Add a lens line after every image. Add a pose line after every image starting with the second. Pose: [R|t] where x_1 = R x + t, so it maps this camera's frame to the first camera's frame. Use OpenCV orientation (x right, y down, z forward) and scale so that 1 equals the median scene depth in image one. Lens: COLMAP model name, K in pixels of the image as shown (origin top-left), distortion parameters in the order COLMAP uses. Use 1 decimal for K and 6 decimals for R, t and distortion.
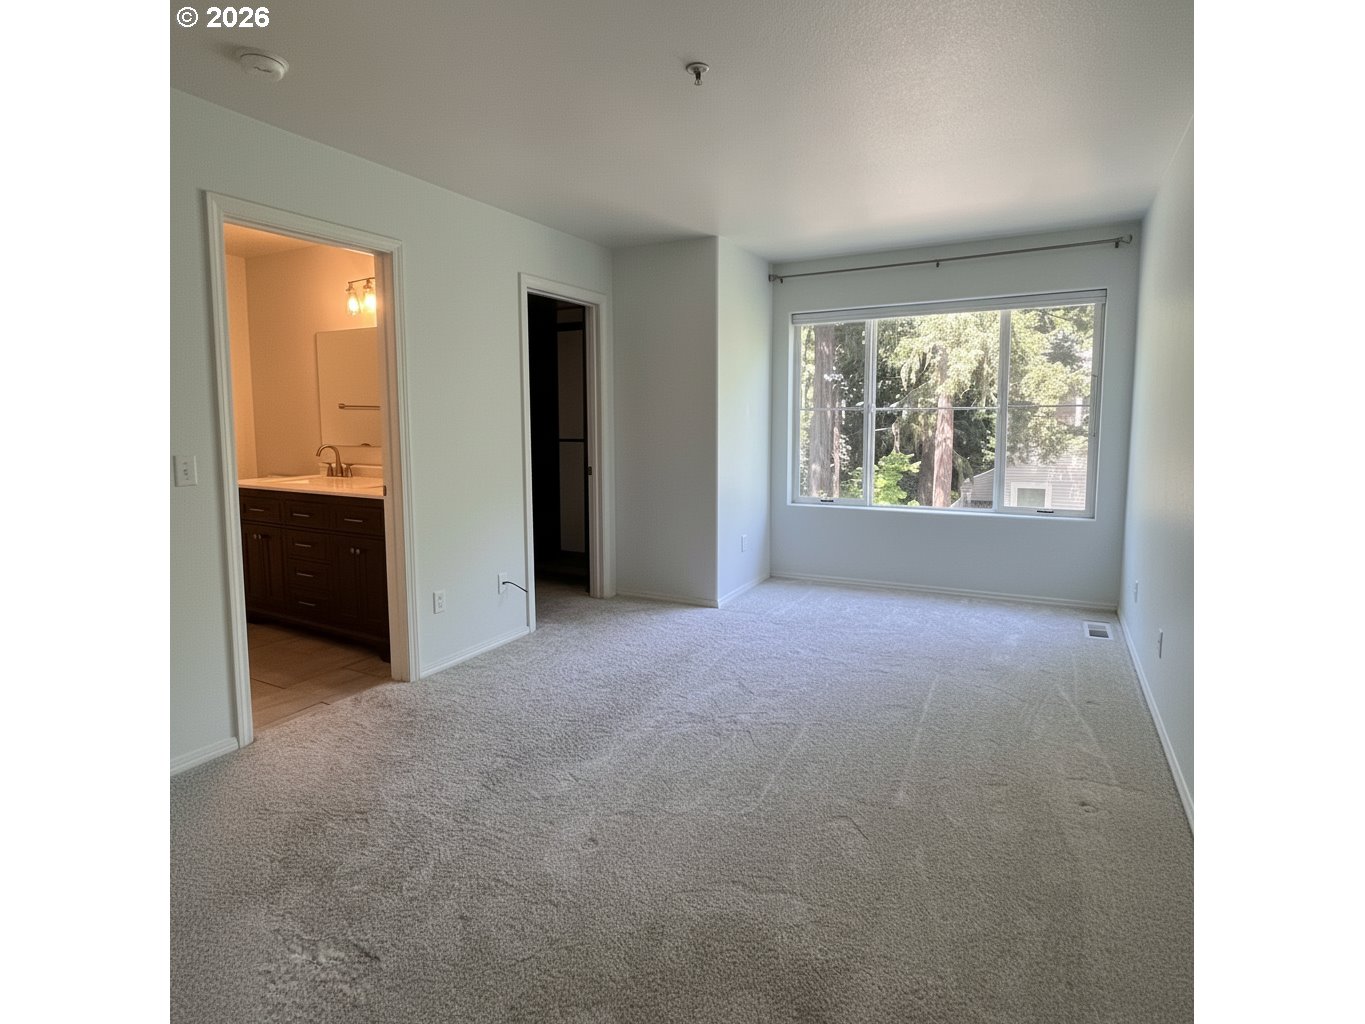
lens RADIAL K [[707.0, 0, 682.3], [0, 707.0, 481.2], [0, 0, 1]] dist [0.002266, 0.000078]
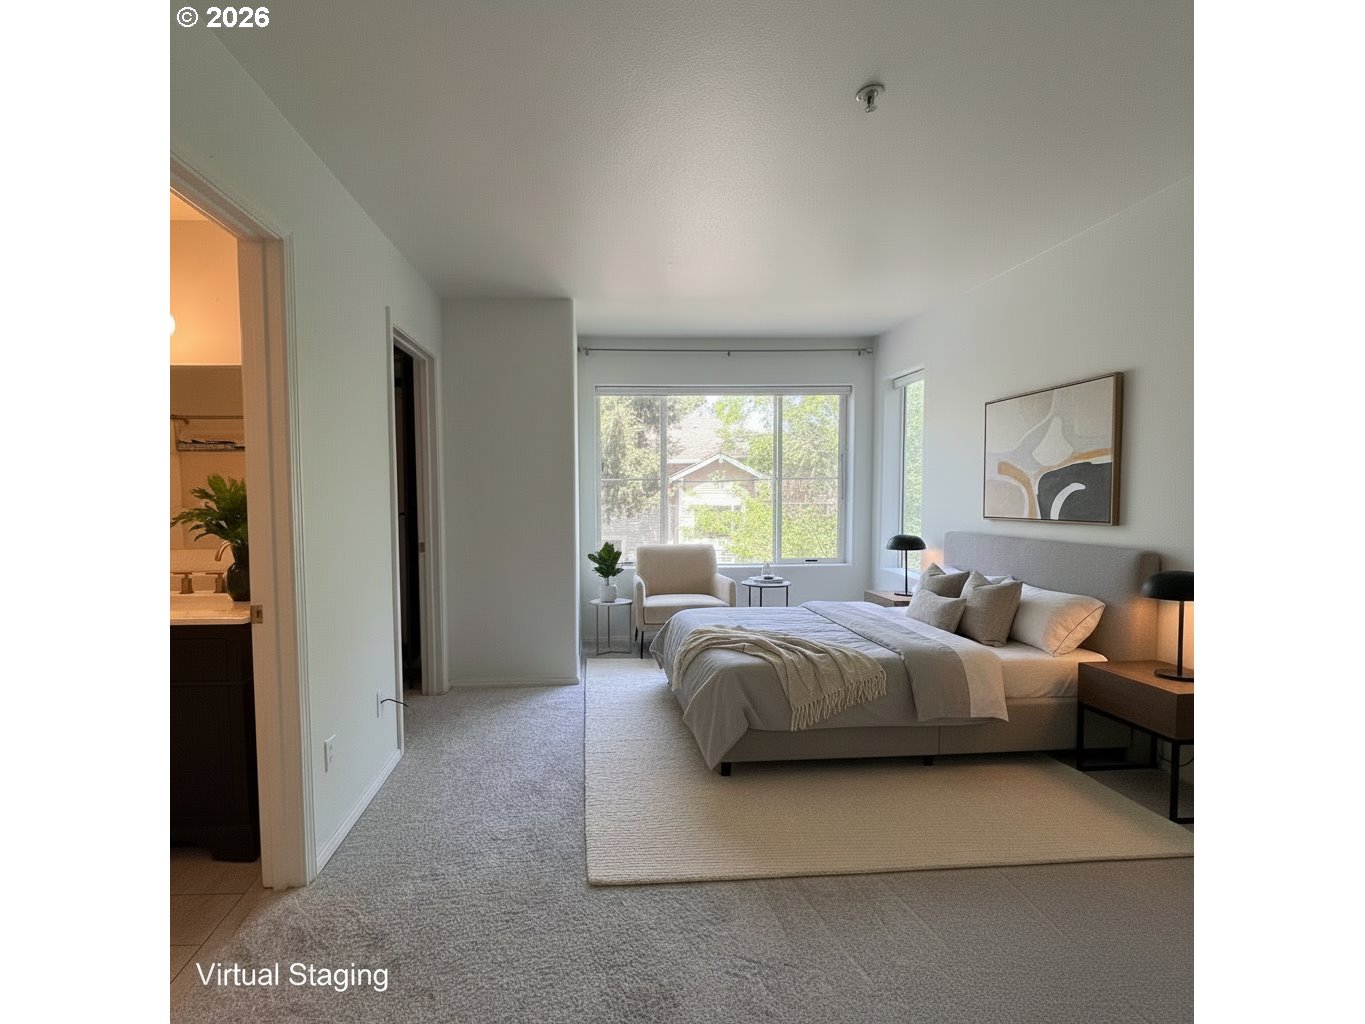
lens RADIAL K [[607.6, 0, 682.5], [0, 607.6, 512.0], [0, 0, 1]] dist [-0.001559, -0.000266]
pose [[0.861706, -0.024757, 0.506803, -0.279464], [0.044259, 0.998669, -0.026468, -0.029439], [-0.505474, 0.045238, 0.861655, 0.242445]]
